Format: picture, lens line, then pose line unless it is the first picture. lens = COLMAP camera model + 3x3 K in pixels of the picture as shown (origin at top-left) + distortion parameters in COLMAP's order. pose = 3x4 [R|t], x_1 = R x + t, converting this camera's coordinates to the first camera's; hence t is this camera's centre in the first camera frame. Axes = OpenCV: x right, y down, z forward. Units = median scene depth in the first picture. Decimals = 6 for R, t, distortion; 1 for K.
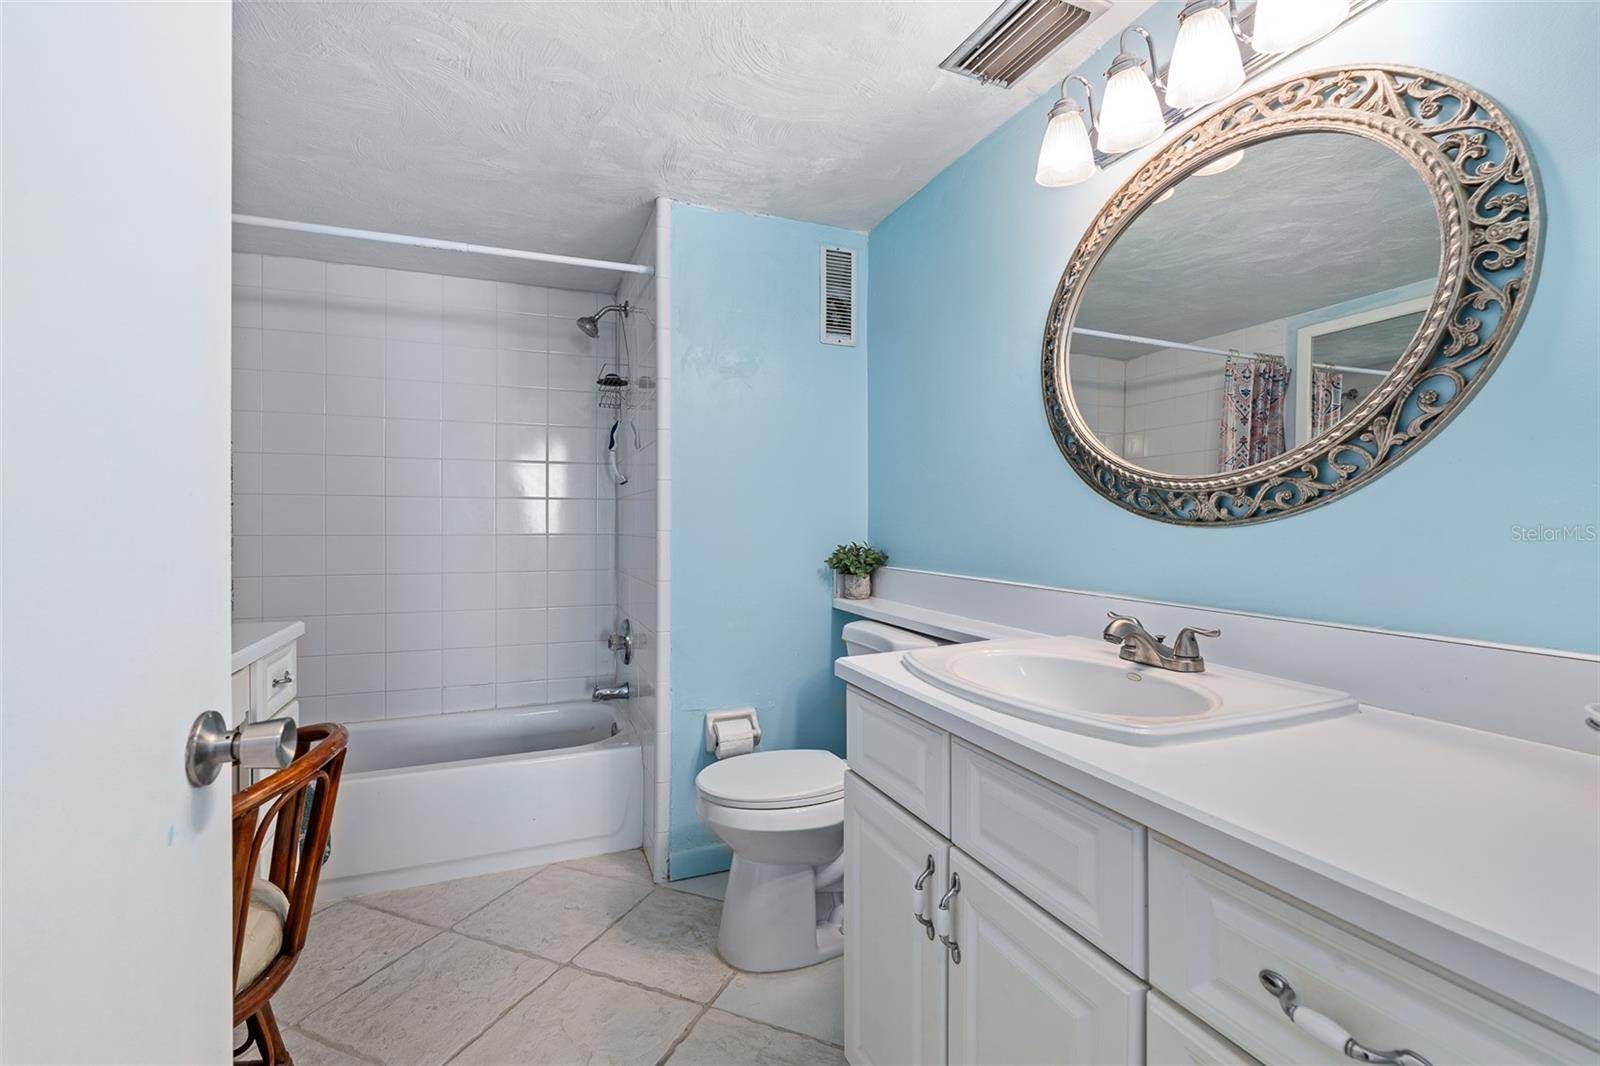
lens RADIAL K [[725.0, 0, 800.8], [0, 725.0, 527.0], [0, 0, 1]] dist [-0.005754, 0.003052]
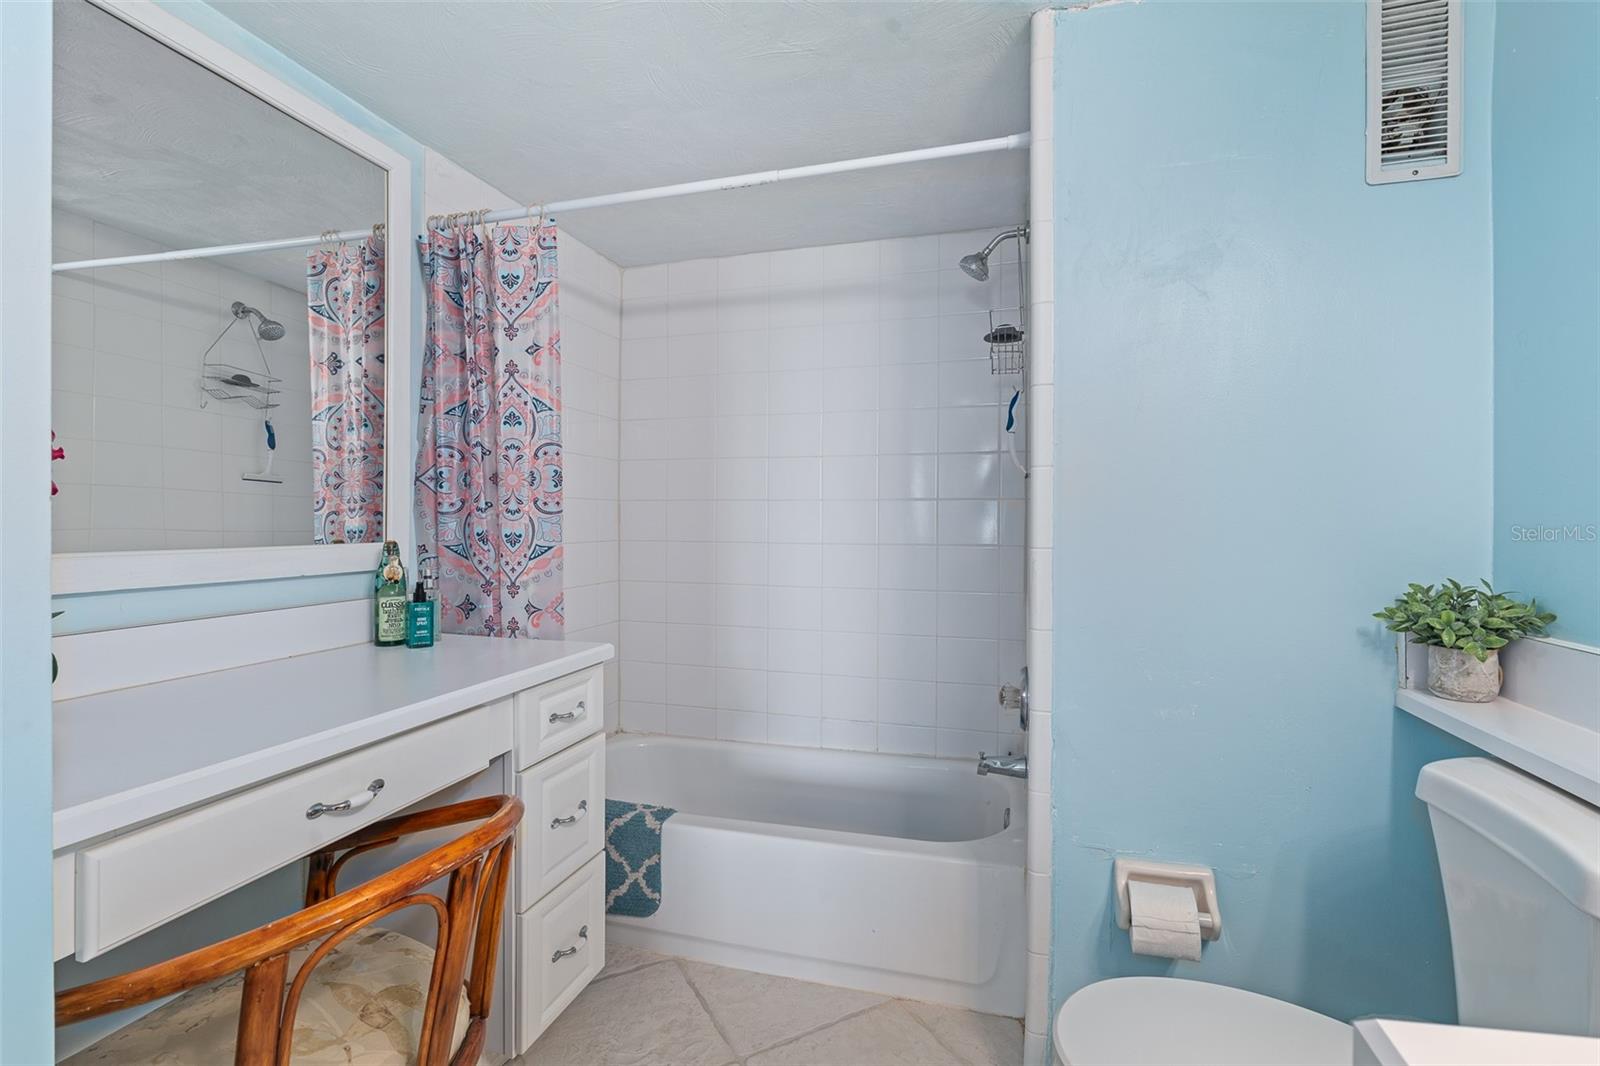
lens RADIAL K [[725.0, 0, 798.5], [0, 725.0, 524.7], [0, 0, 1]] dist [-0.005754, 0.003052]
pose [[0.783171, 0.003769, -0.621795, 0.031883], [-0.005739, 0.999983, -0.001166, -0.012603], [0.621780, 0.004482, 0.783179, 0.358845]]
